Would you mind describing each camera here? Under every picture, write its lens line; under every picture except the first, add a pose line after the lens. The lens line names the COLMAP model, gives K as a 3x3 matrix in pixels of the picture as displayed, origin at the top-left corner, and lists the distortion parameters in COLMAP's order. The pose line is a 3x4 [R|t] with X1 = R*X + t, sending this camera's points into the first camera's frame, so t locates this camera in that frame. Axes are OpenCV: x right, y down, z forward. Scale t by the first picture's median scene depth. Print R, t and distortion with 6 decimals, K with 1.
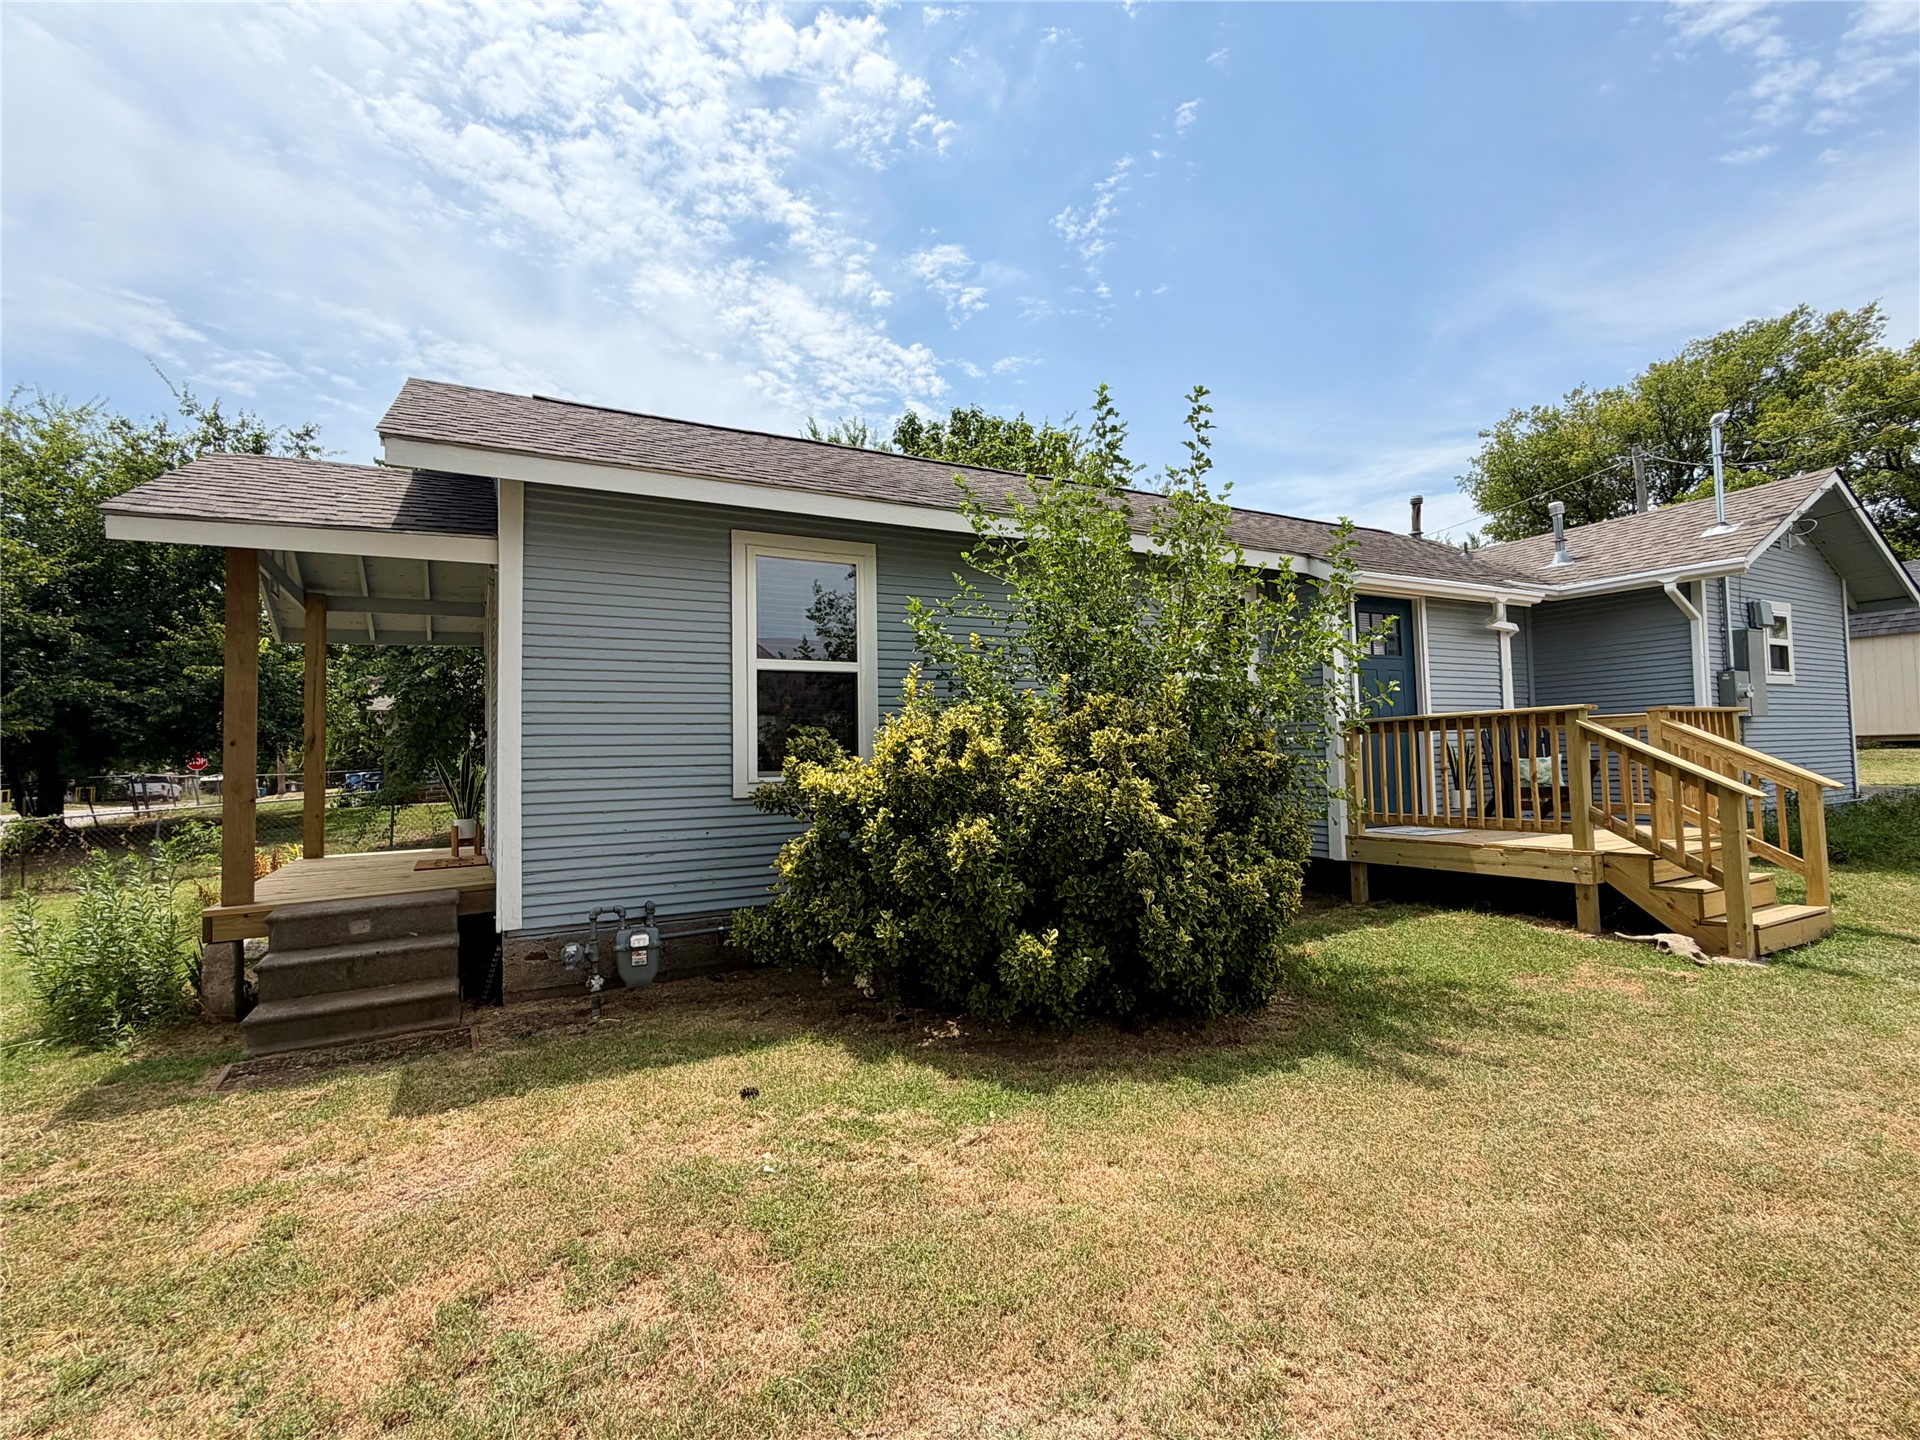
lens RADIAL K [[894.5, 0, 960.0], [0, 894.5, 720.0], [0, 0, 1]] dist [0.004896, 0.000363]
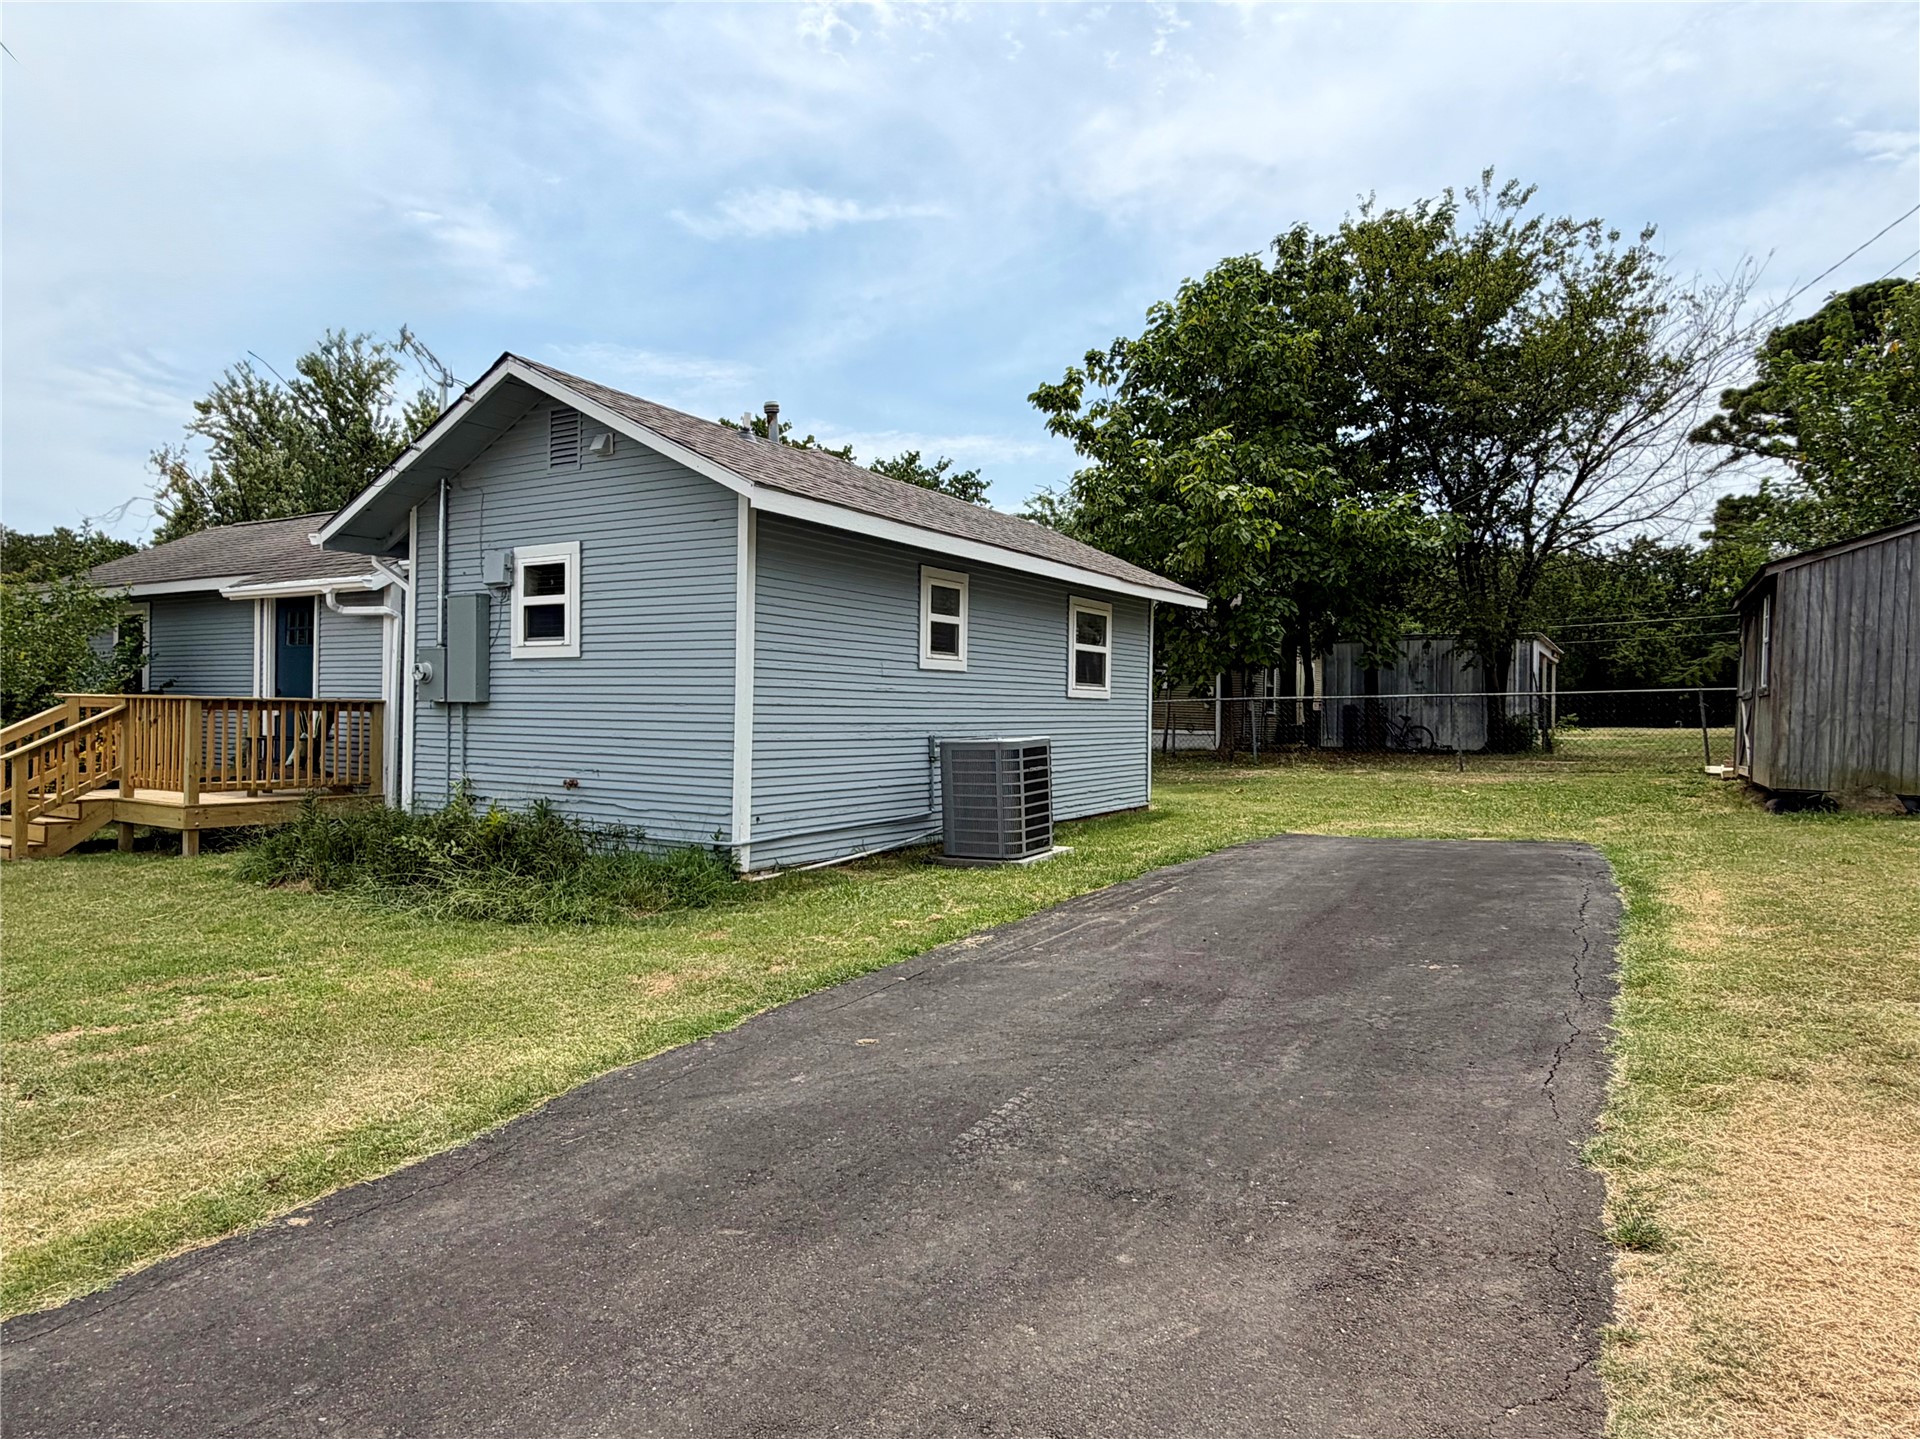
lens RADIAL K [[1161.1, 0, 958.2], [0, 1161.1, 724.5], [0, 0, 1]] dist [-0.000667, 0.000661]
pose [[0.492353, 0.042676, -0.869349, 2.035731], [0.012207, 0.998361, 0.055922, -0.037131], [0.870310, -0.038145, 0.491025, 0.883164]]
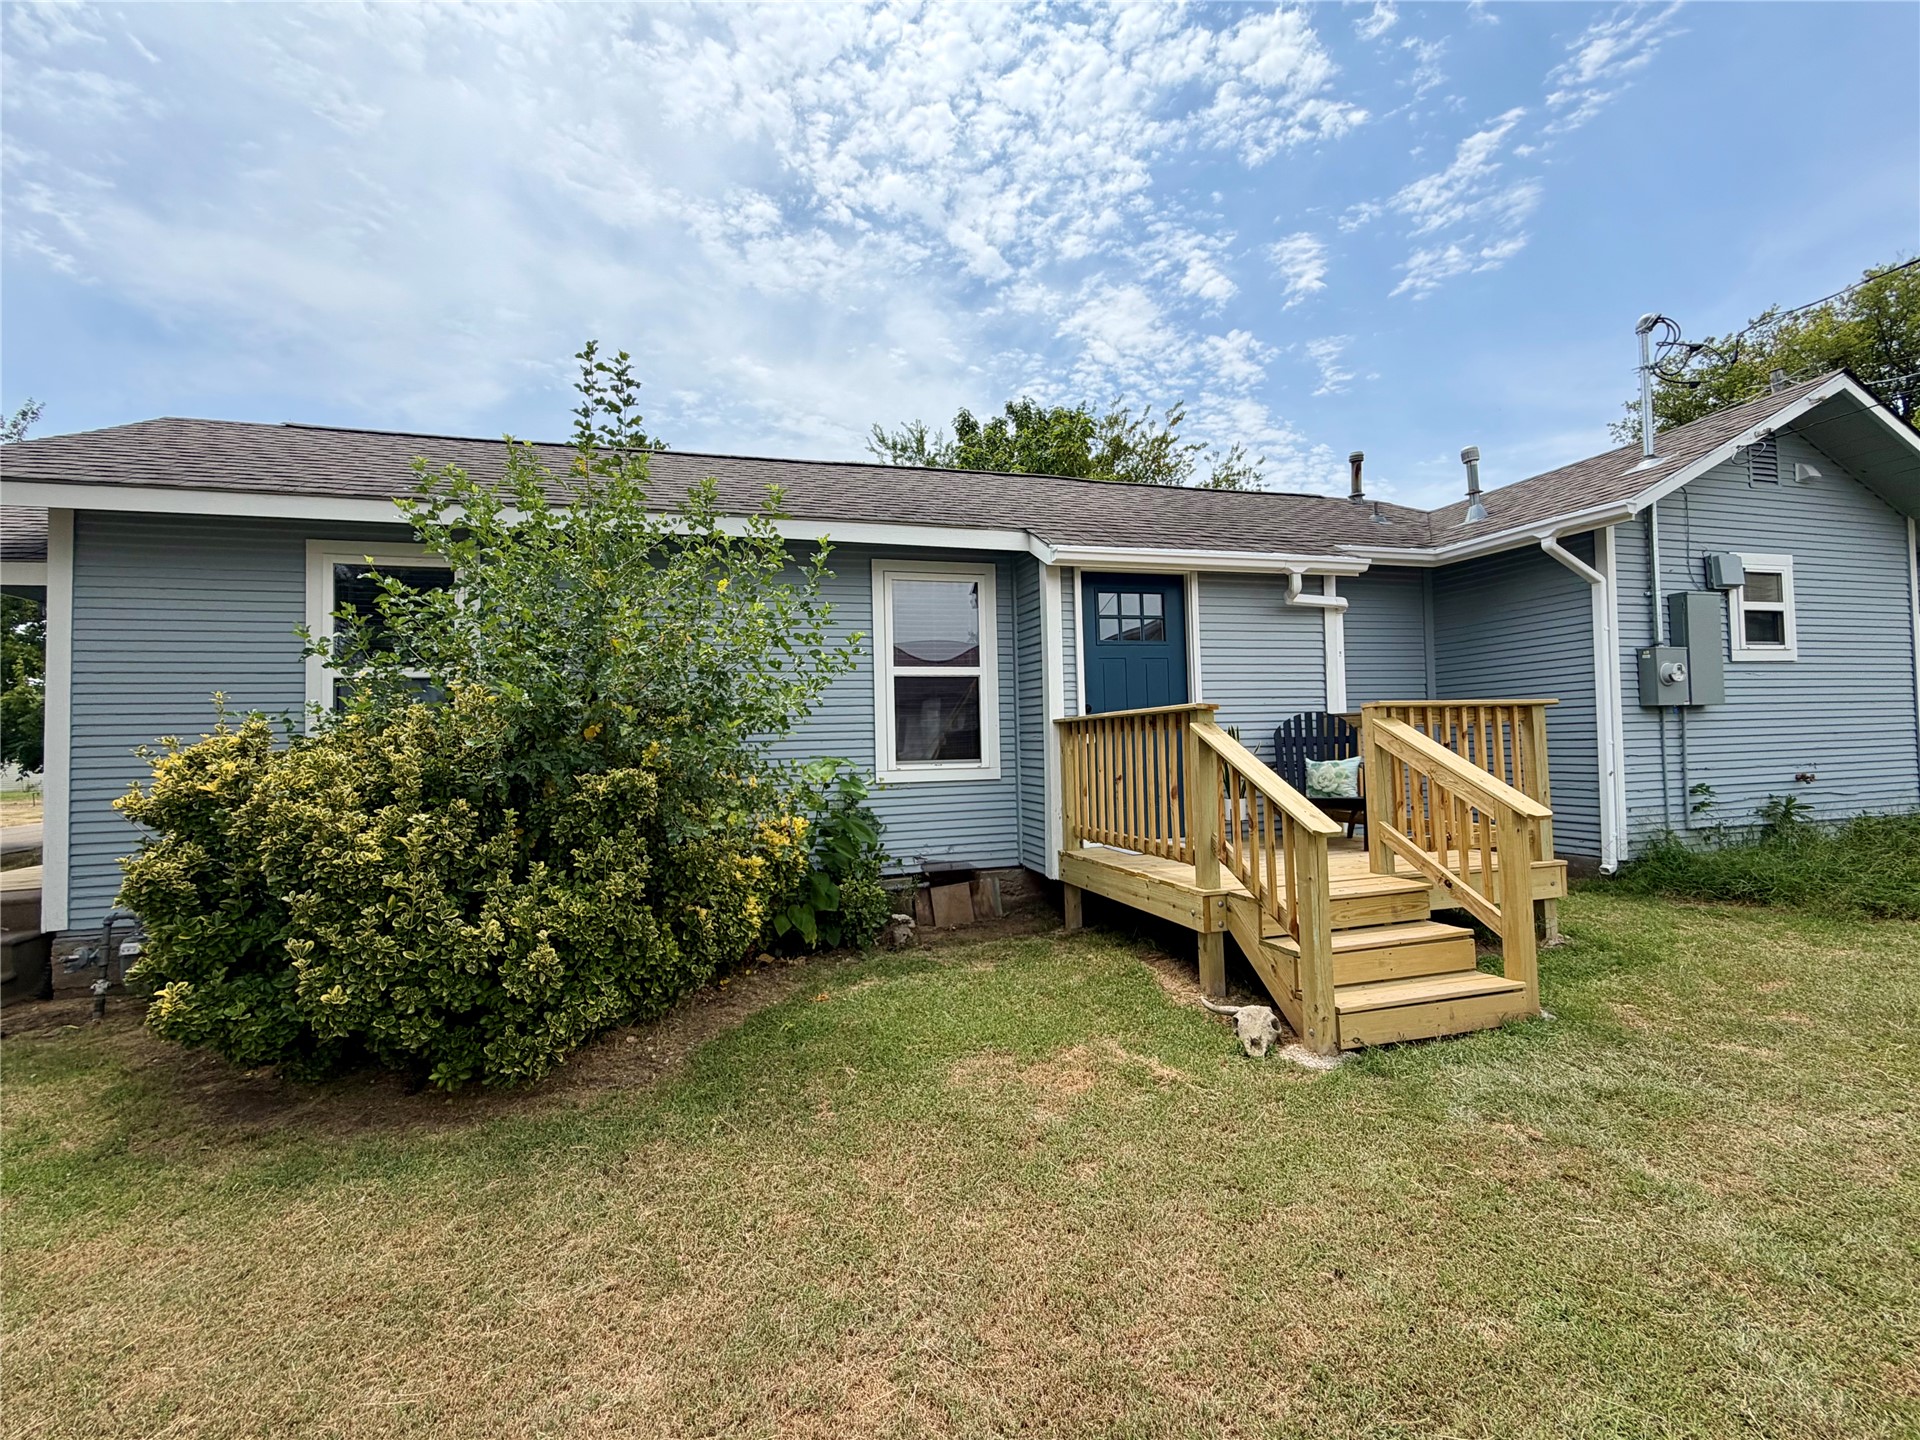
lens RADIAL K [[826.4, 0, 960.0], [0, 826.4, 720.0], [0, 0, 1]] dist [0.001705, -0.000349]
pose [[0.973926, -0.006356, -0.226778, 0.430503], [0.011373, 0.999718, 0.020823, -0.013259], [0.226582, -0.022859, 0.973724, 0.163707]]
